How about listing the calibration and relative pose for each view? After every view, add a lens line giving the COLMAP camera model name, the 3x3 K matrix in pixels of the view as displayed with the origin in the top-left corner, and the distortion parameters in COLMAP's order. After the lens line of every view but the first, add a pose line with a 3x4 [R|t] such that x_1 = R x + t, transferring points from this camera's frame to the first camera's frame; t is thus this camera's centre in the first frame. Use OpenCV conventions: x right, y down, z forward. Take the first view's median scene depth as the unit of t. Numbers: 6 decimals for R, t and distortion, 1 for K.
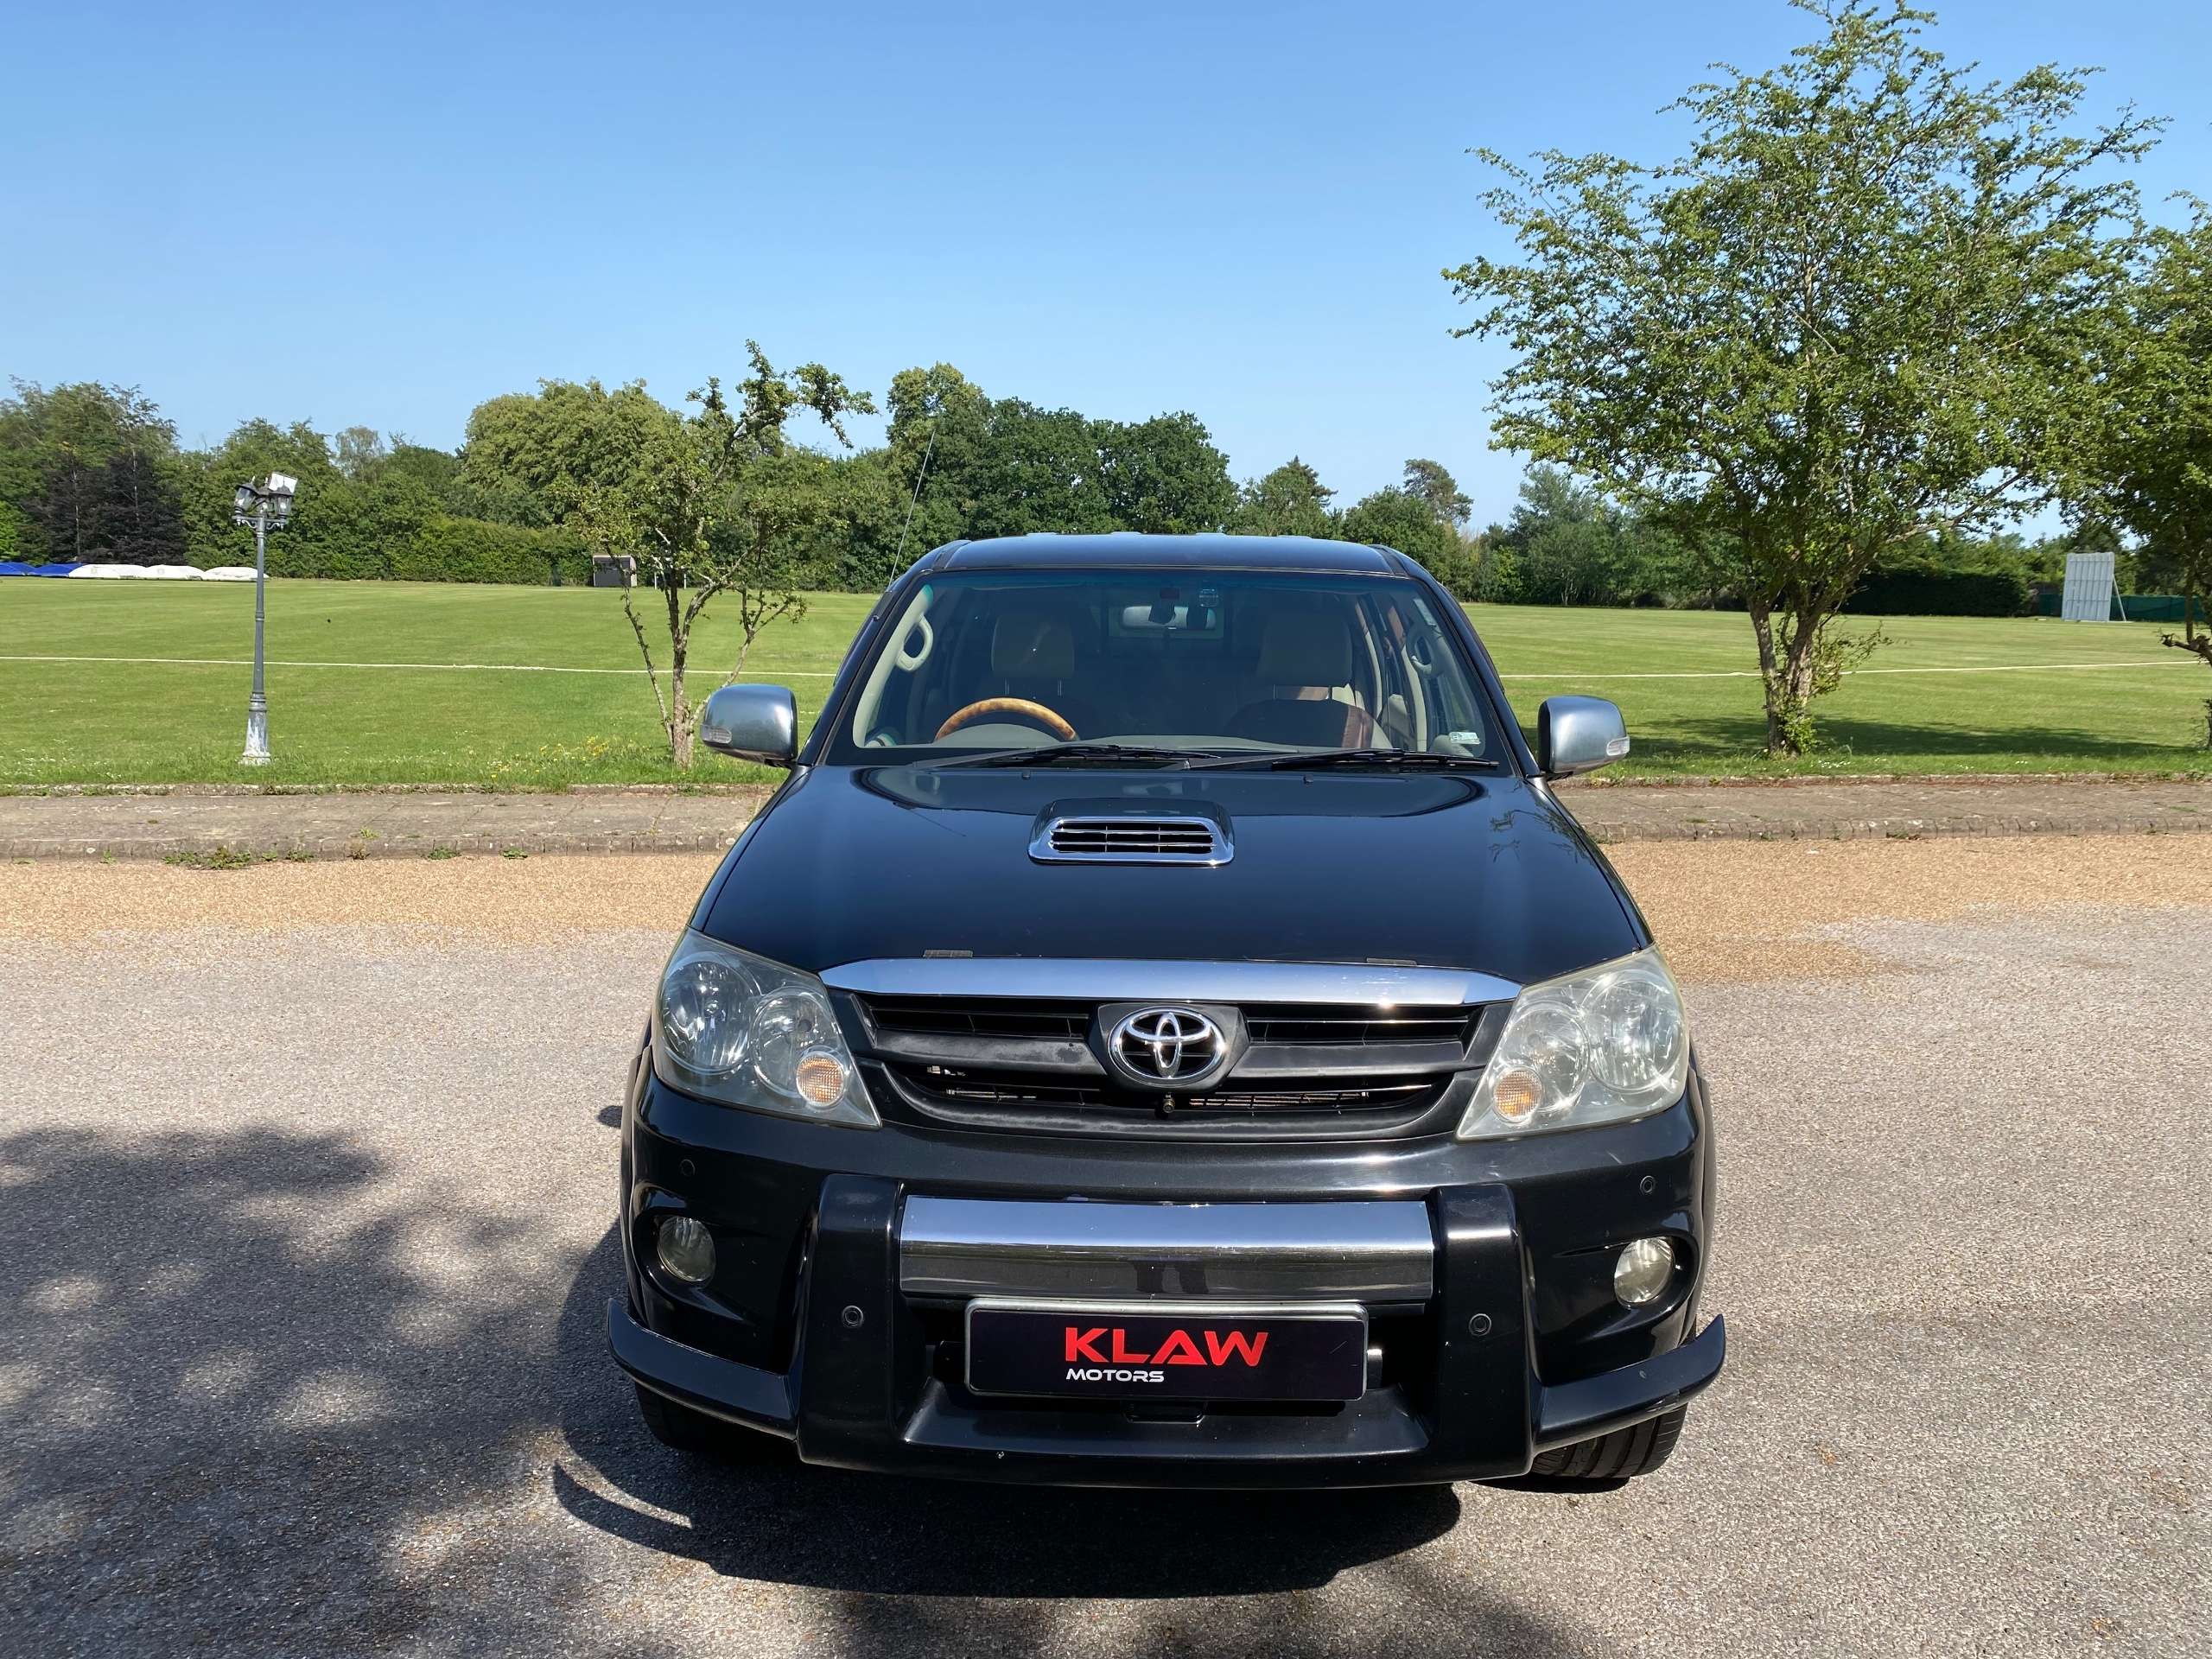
lens RADIAL K [[1691.6, 0, 1125.0], [0, 1691.6, 835.1], [0, 0, 1]] dist [0.019943, -0.013426]
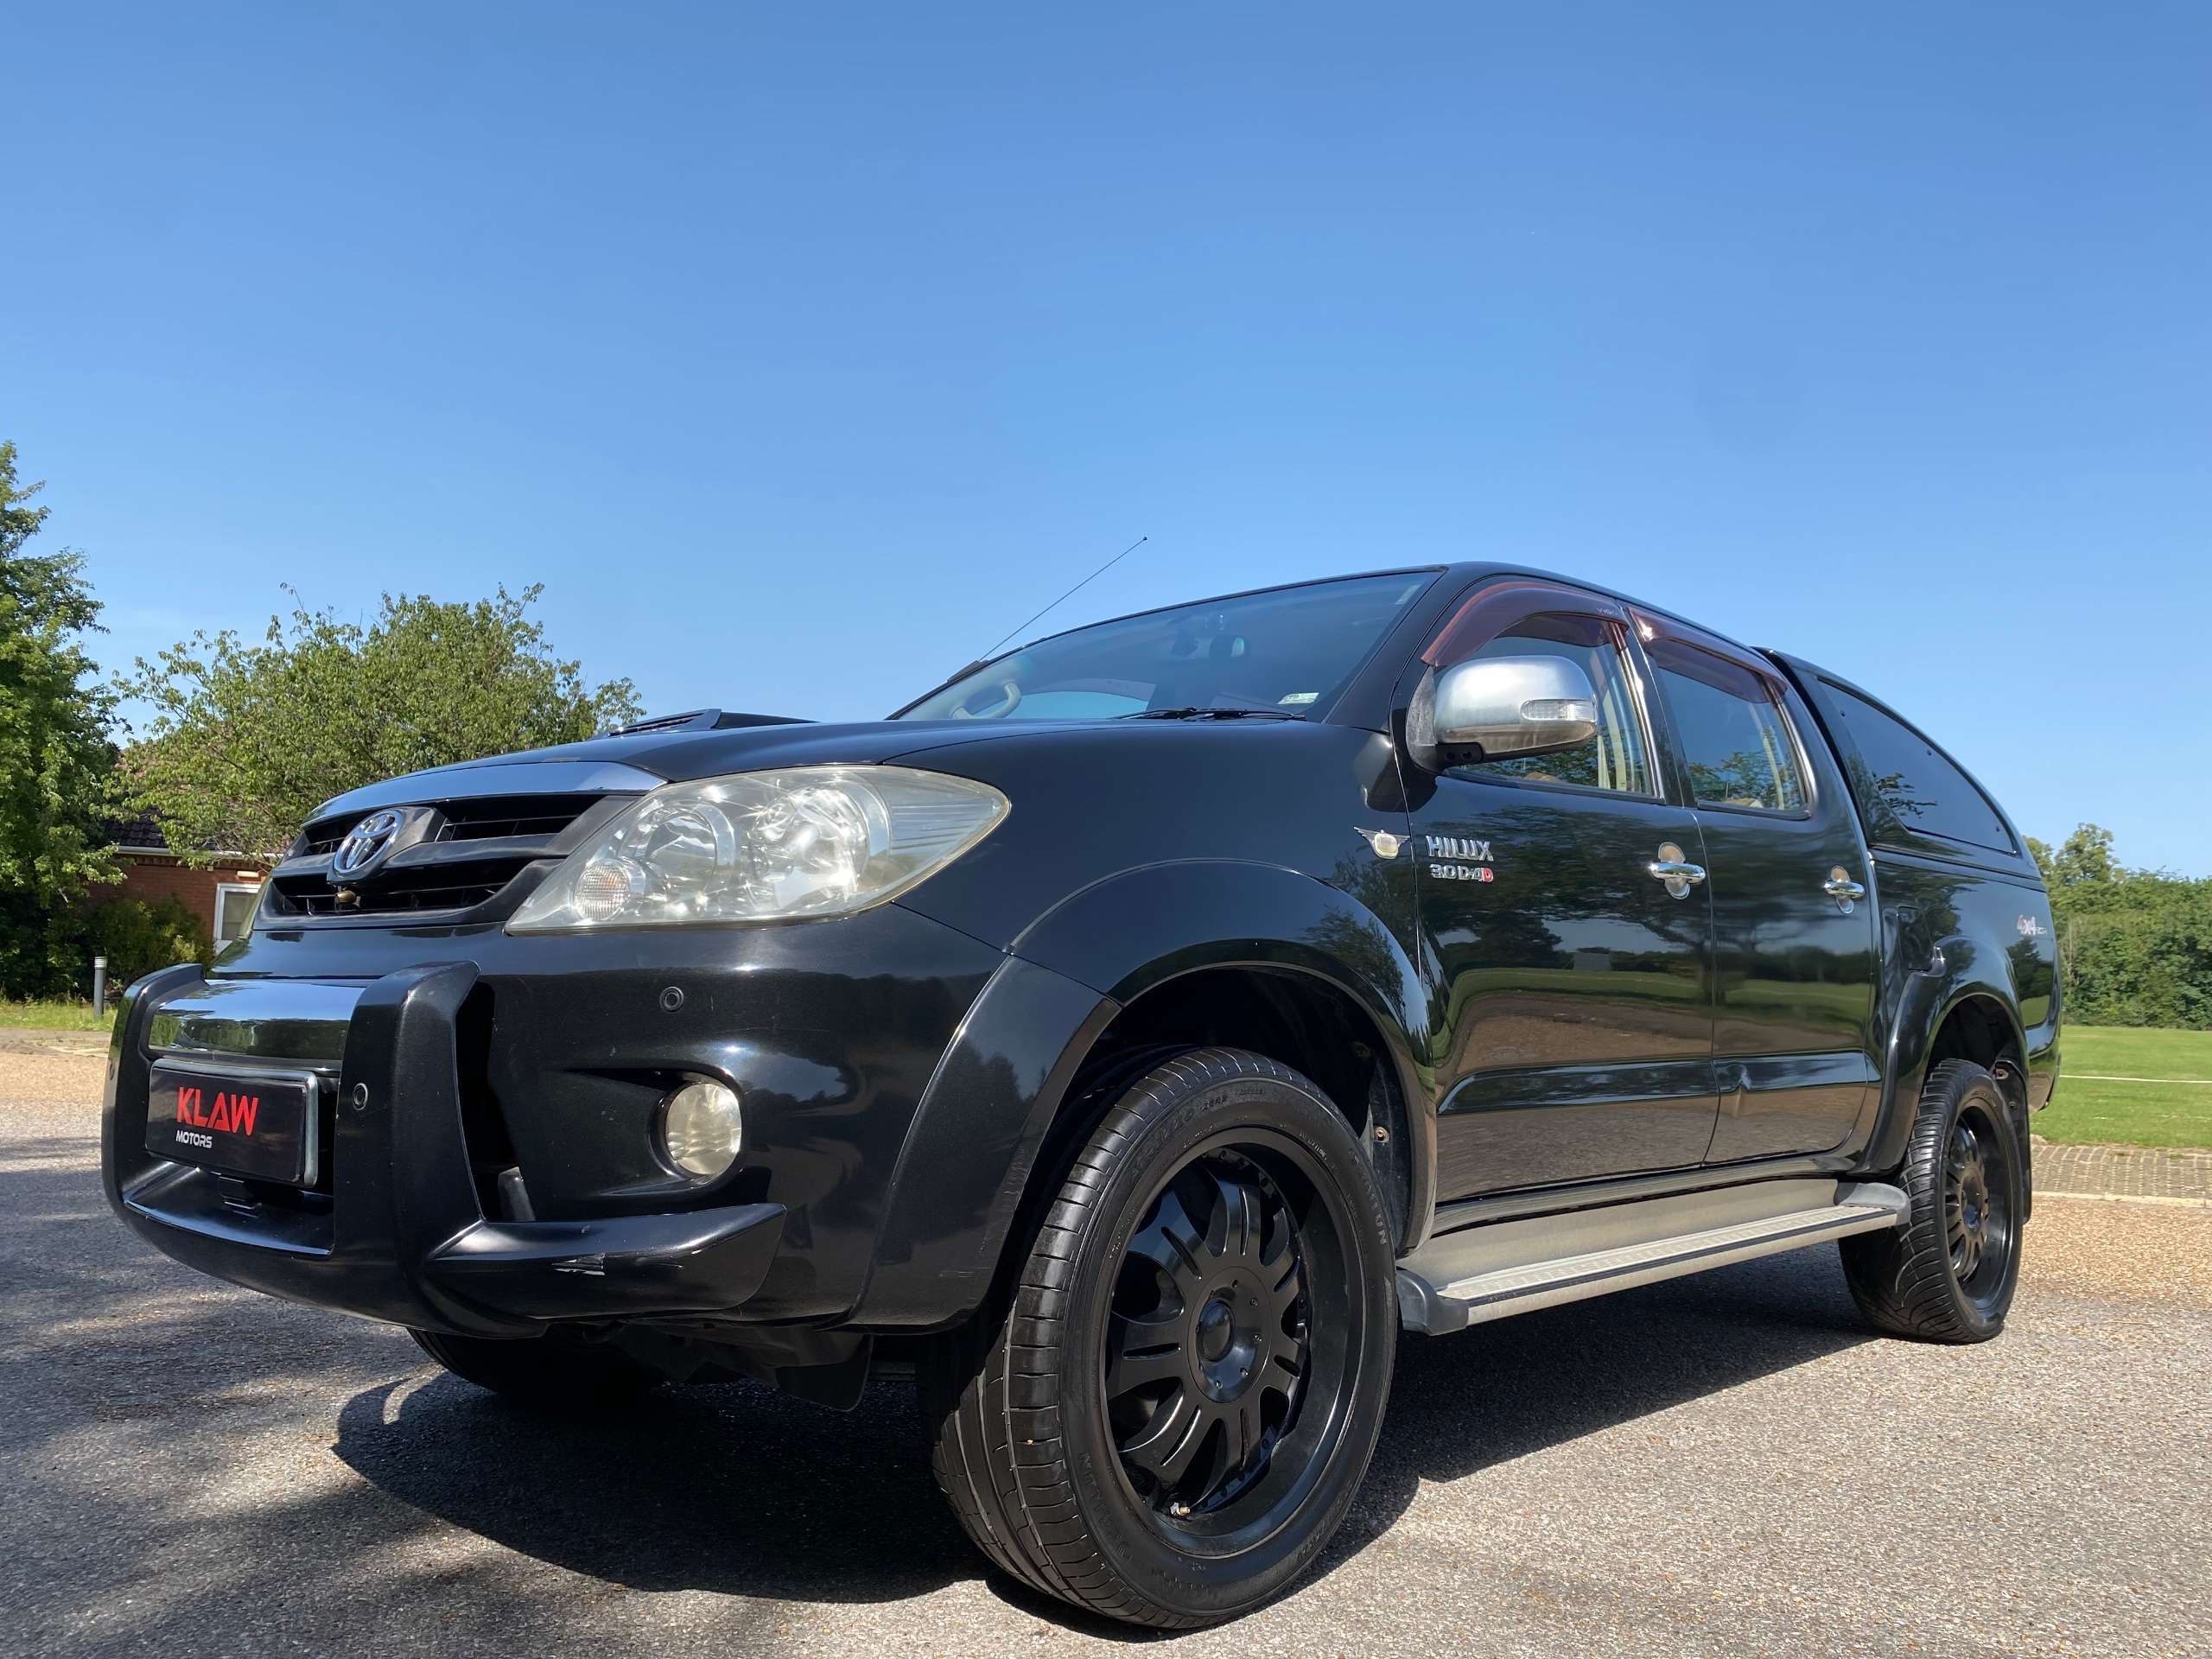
lens RADIAL K [[1691.6, 0, 1125.9], [0, 1691.6, 847.1], [0, 0, 1]] dist [0.019943, -0.013426]
pose [[0.748299, -0.055488, -0.661036, 0.496492], [-0.109161, 0.972610, -0.205214, 0.138850], [0.654318, 0.225721, 0.721747, 0.281045]]
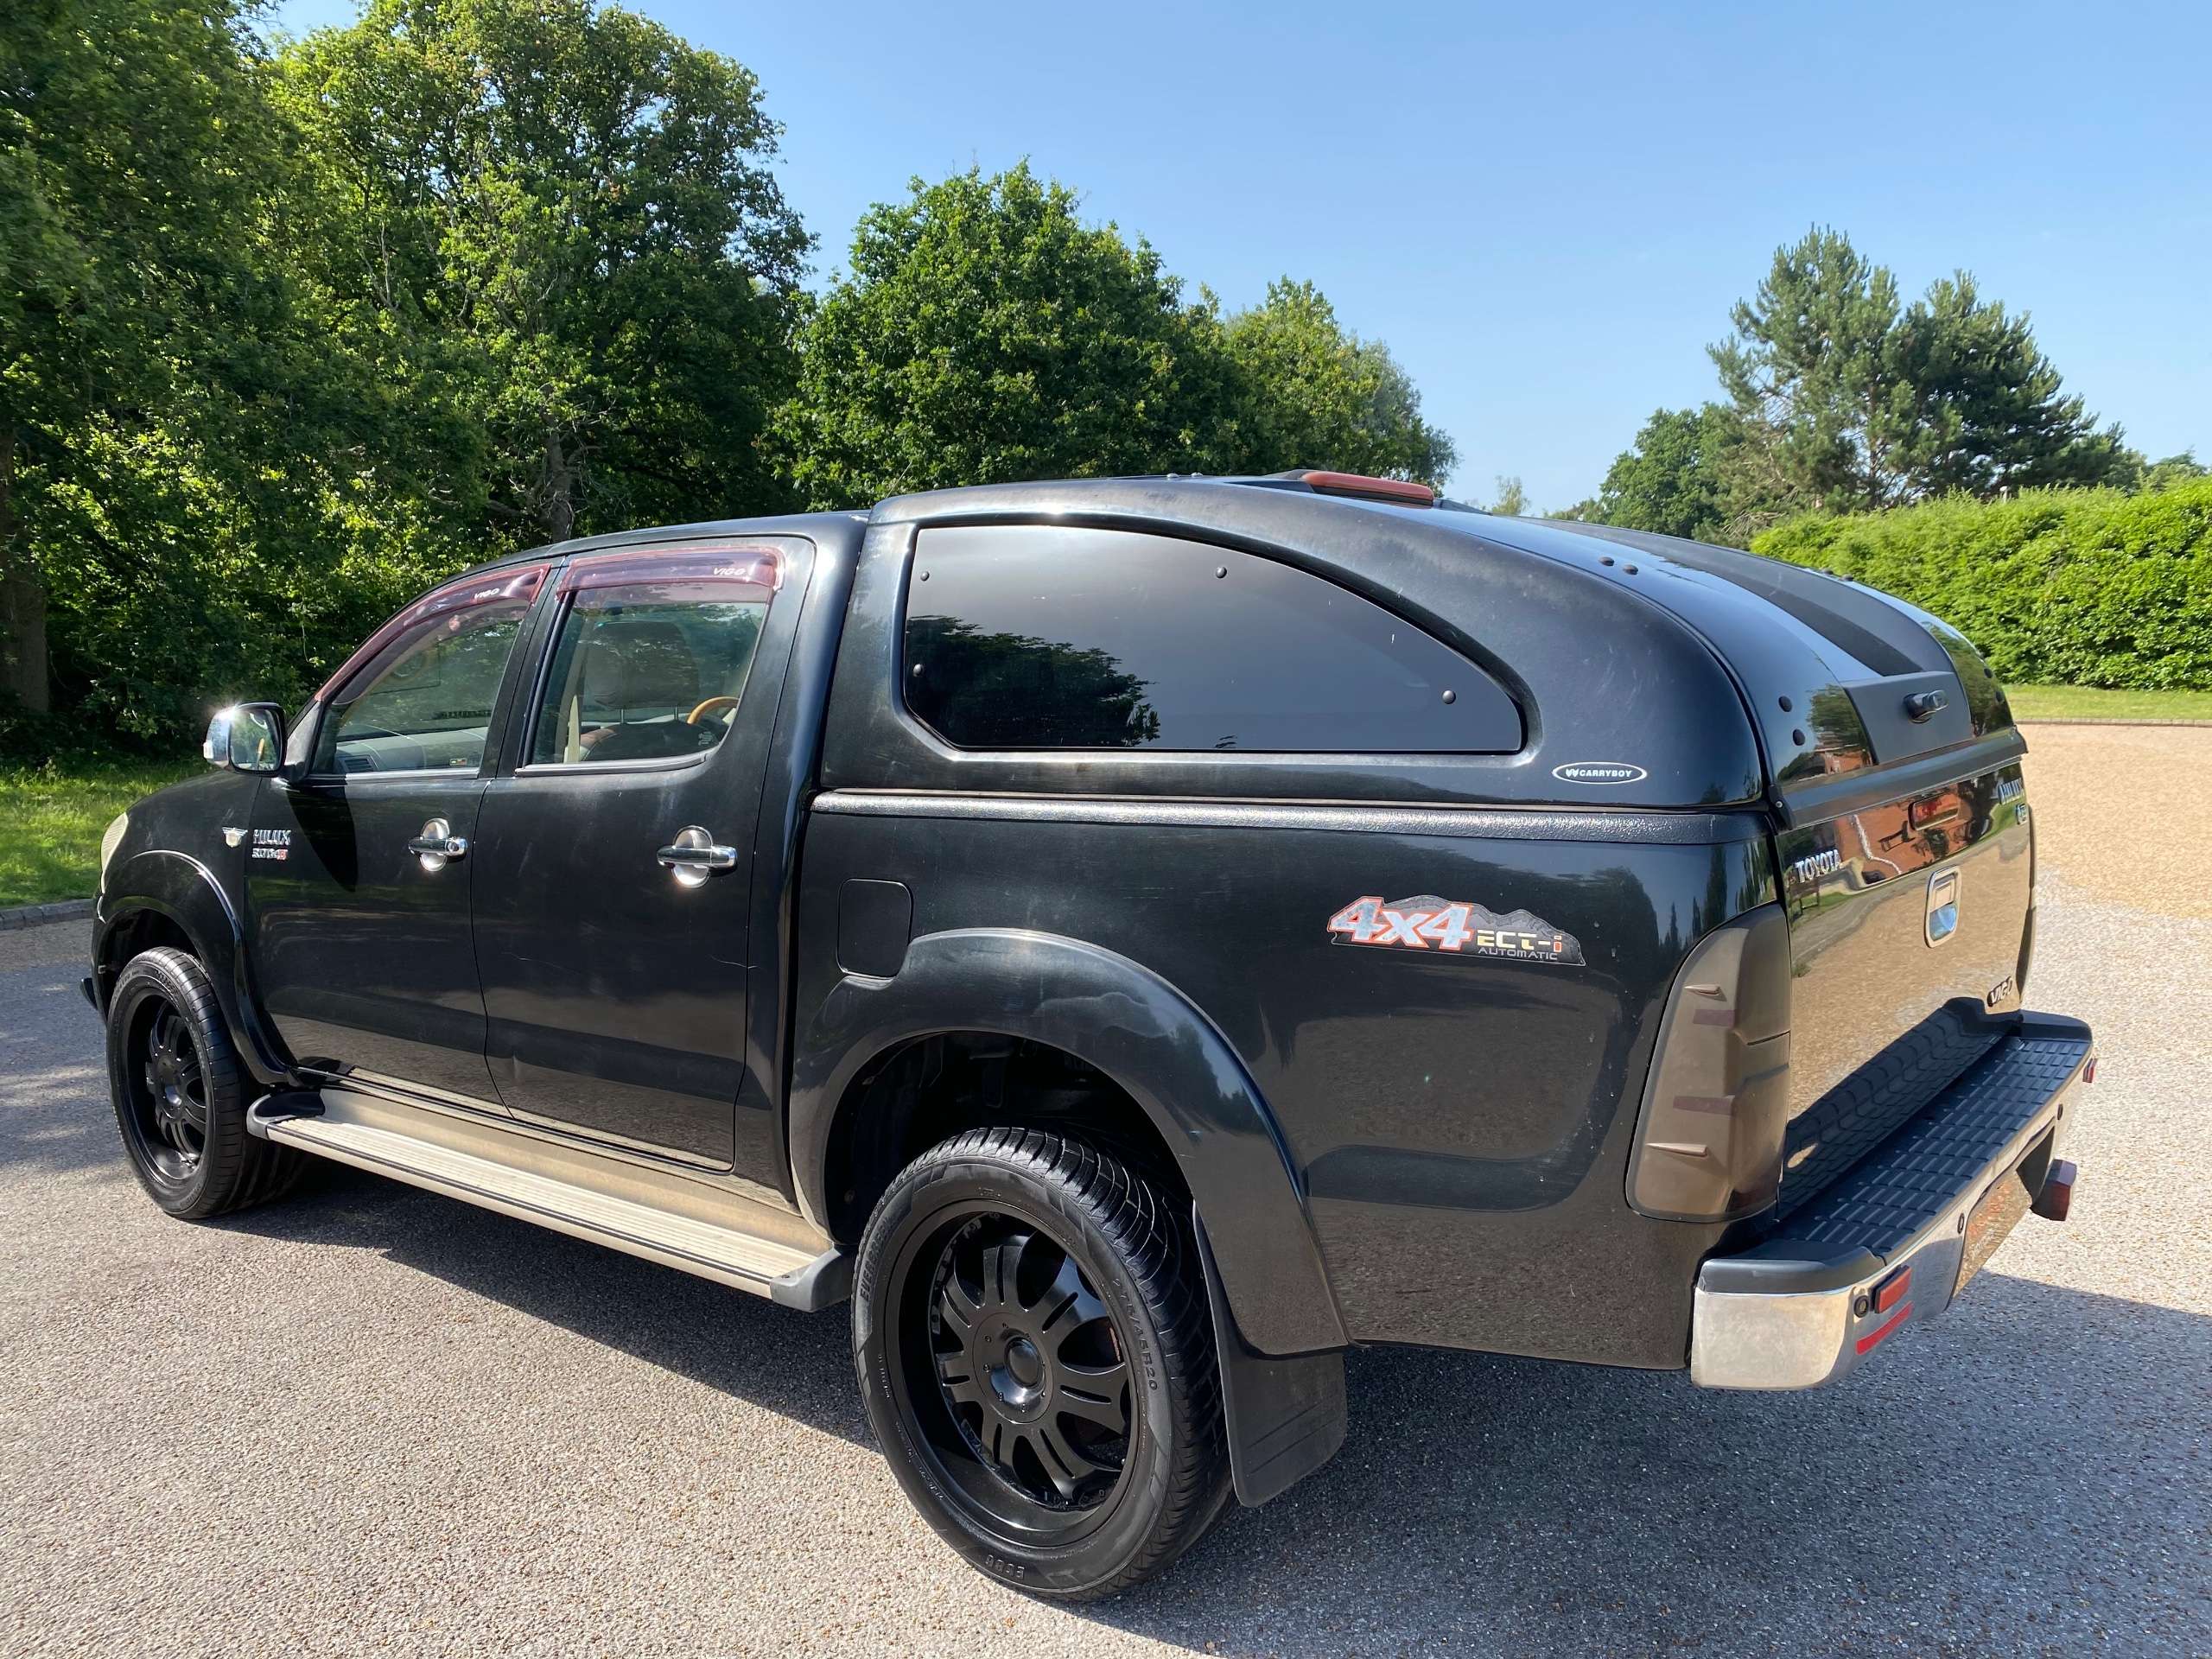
lens RADIAL K [[1691.6, 0, 1088.6], [0, 1691.6, 773.0], [0, 0, 1]] dist [0.019943, -0.013426]
pose [[-0.604789, 0.055777, -0.794430, 0.638206], [-0.097611, 0.984831, 0.143455, -0.193236], [0.790381, 0.164305, -0.590171, 1.626600]]
